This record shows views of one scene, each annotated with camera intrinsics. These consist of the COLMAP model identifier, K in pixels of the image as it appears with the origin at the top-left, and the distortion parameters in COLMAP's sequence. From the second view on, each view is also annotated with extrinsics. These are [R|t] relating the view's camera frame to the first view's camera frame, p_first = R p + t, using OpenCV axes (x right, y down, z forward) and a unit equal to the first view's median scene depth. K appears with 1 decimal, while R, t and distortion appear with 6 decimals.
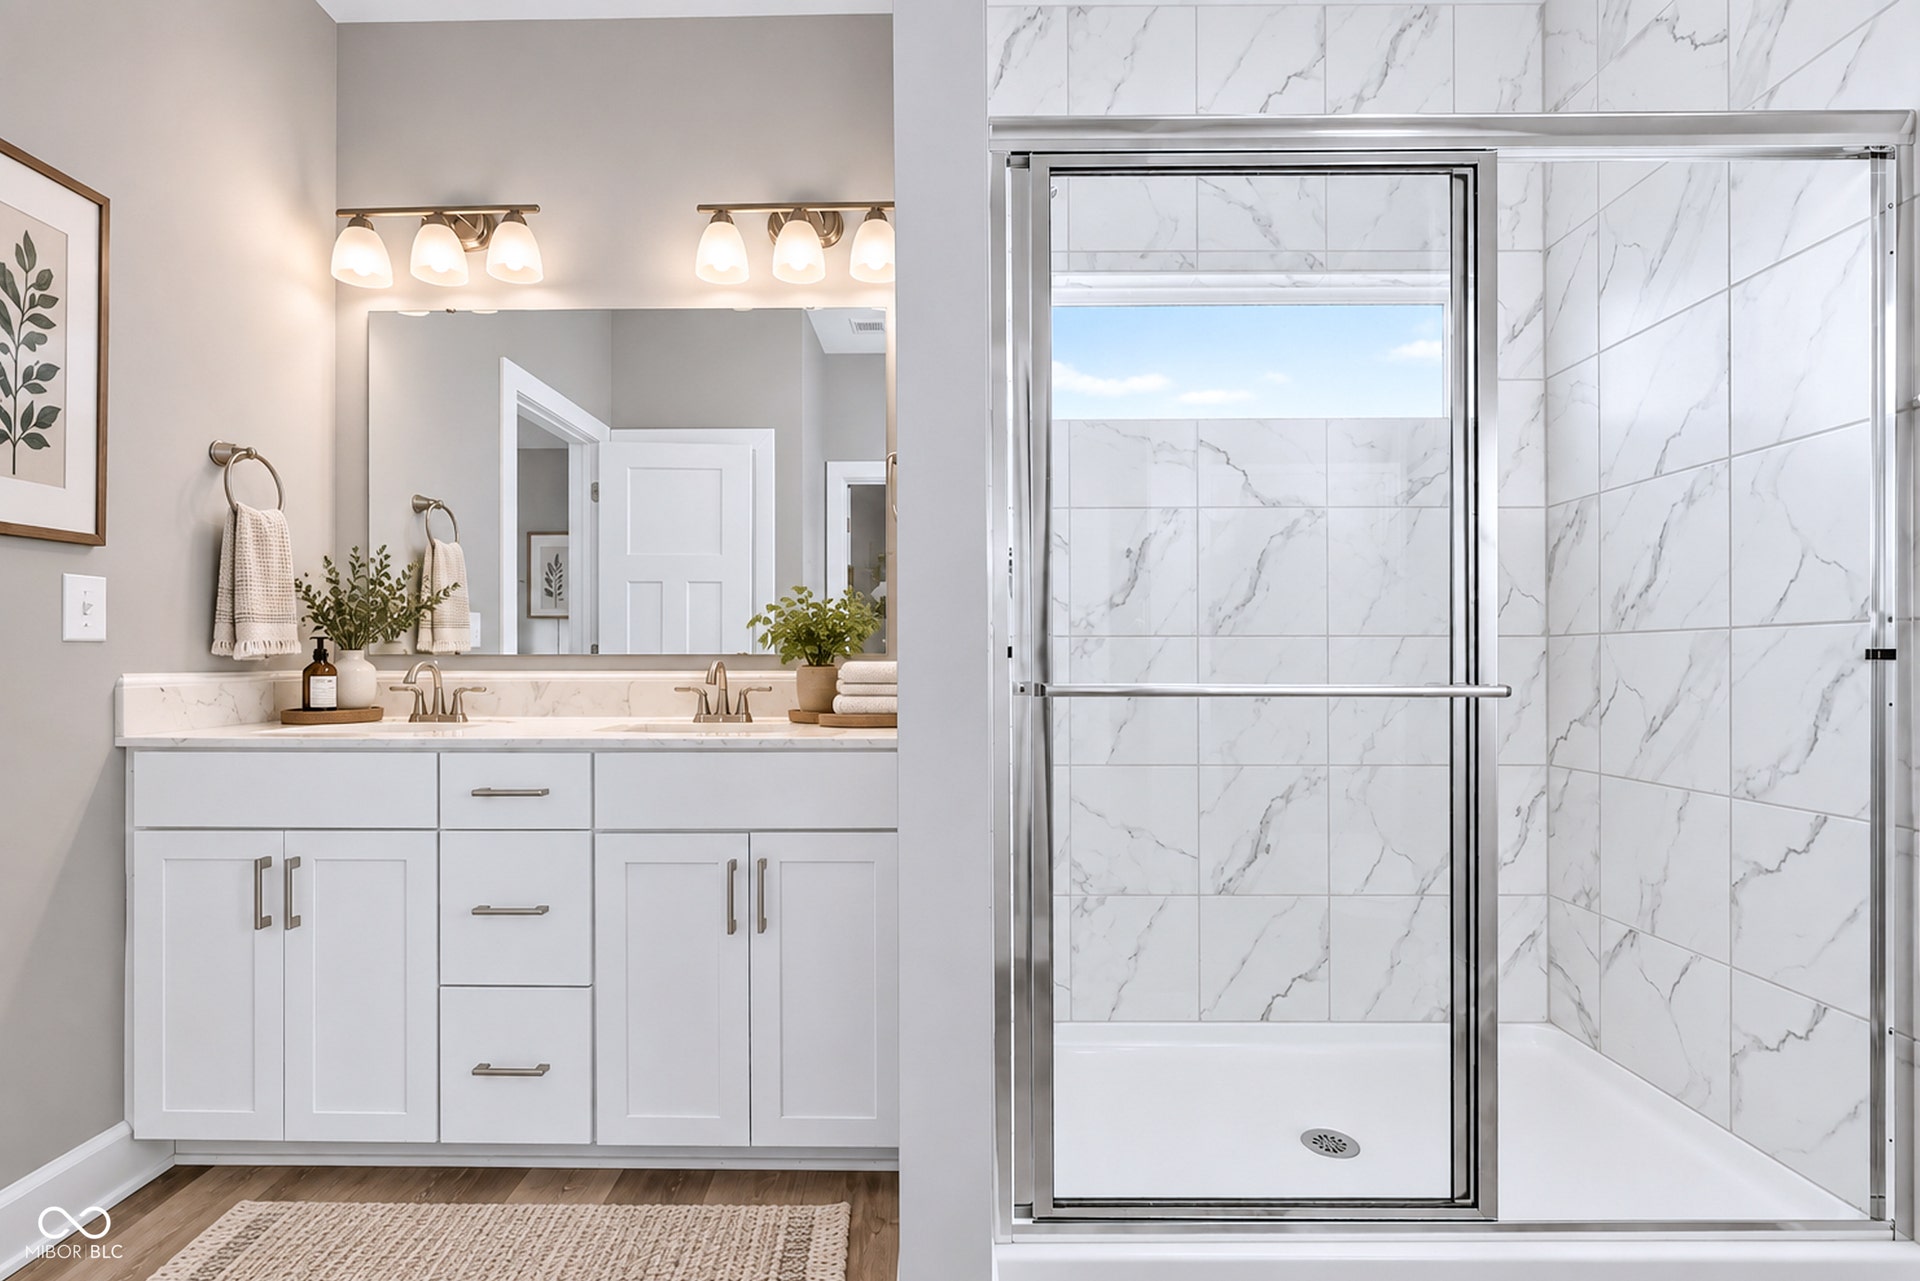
lens RADIAL K [[817.4, 0, 950.7], [0, 817.4, 669.2], [0, 0, 1]] dist [0.001465, -0.000006]
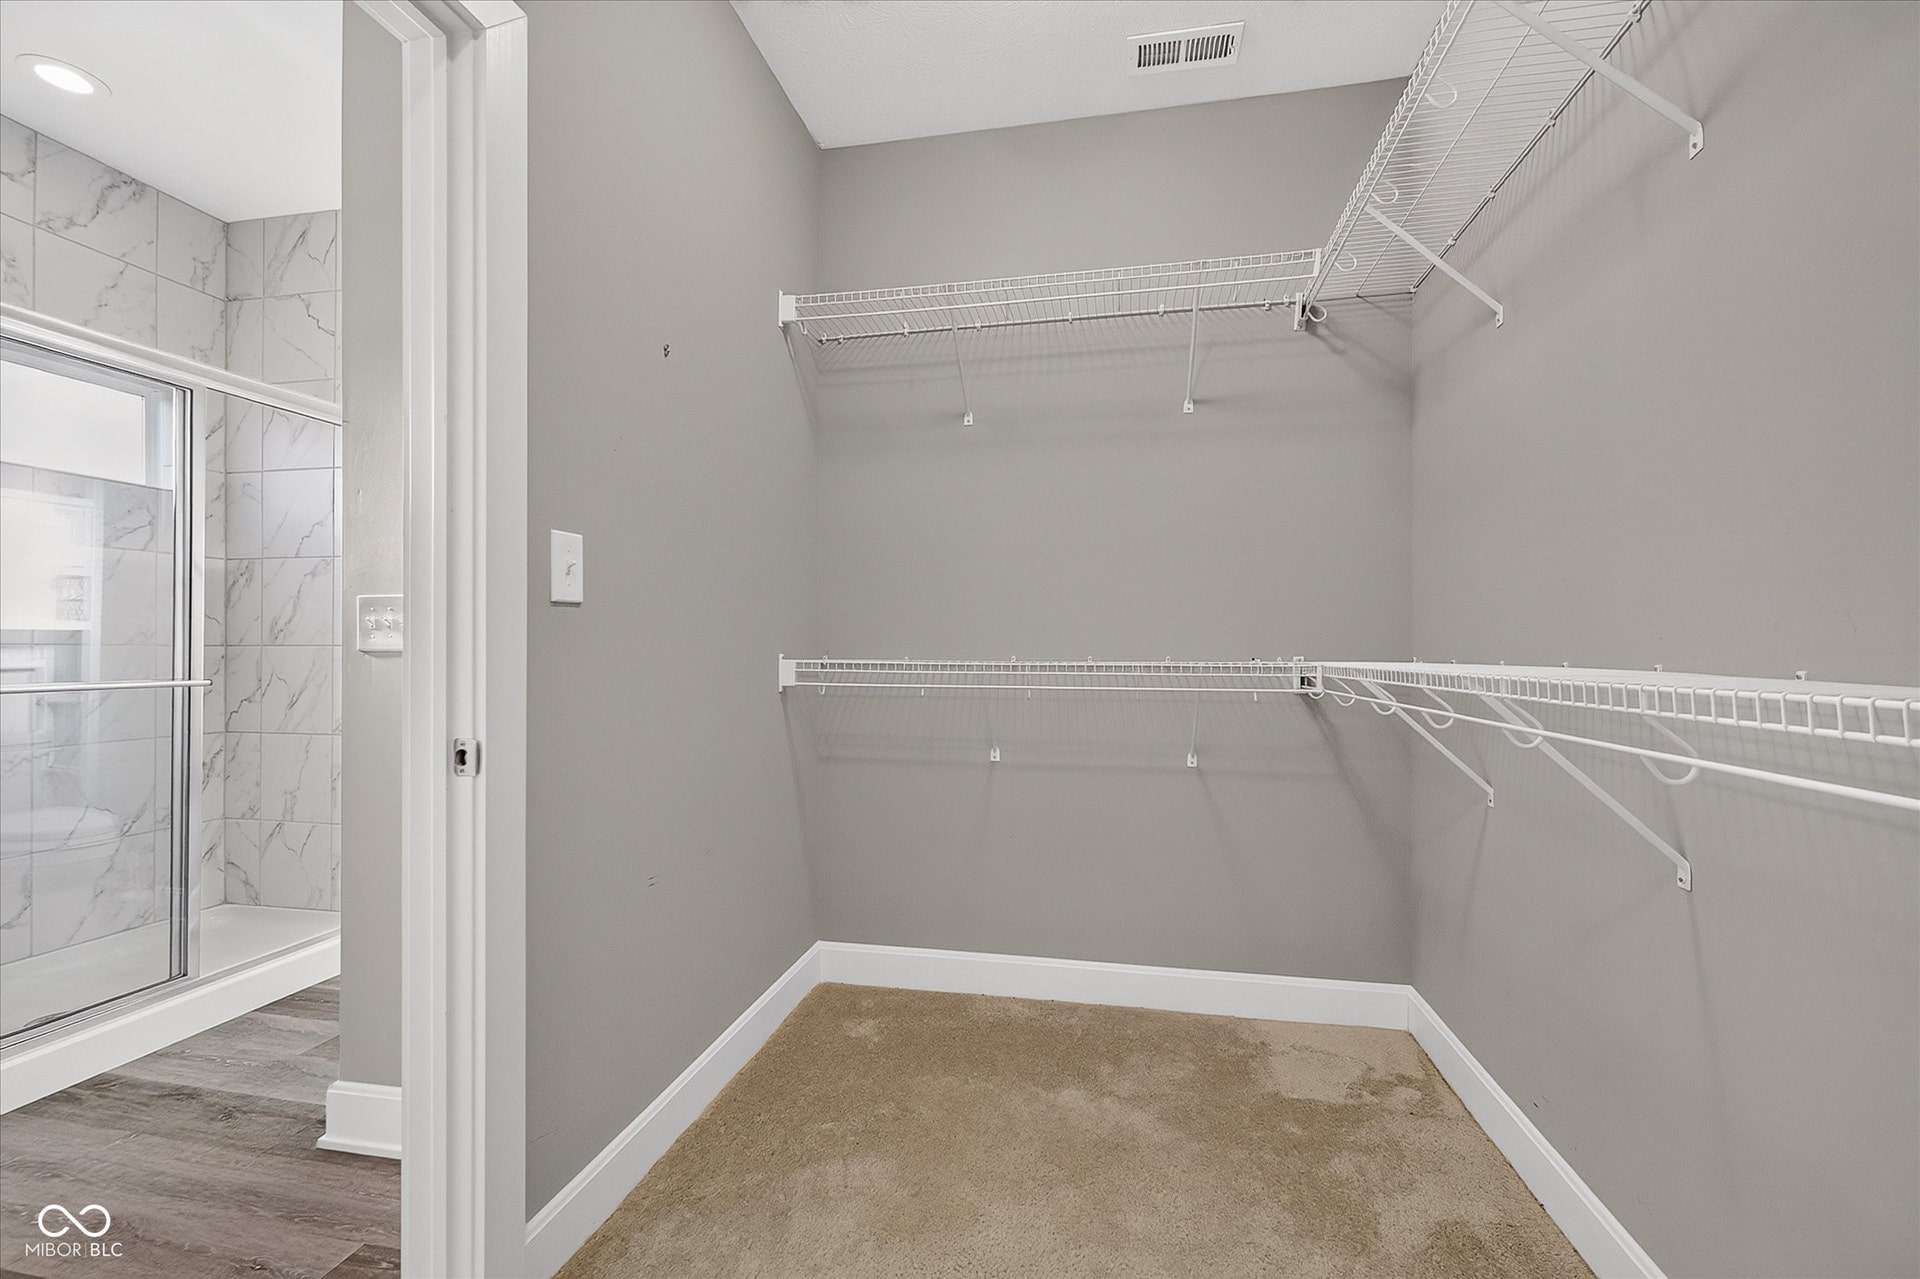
lens RADIAL K [[806.9, 0, 960.0], [0, 806.9, 639.5], [0, 0, 1]] dist [-0.000780, -0.000138]
pose [[0.184331, 0.016808, 0.982720, -0.517704], [0.007340, 0.999802, -0.018477, -0.015907], [-0.982837, 0.010619, 0.184171, -0.649266]]
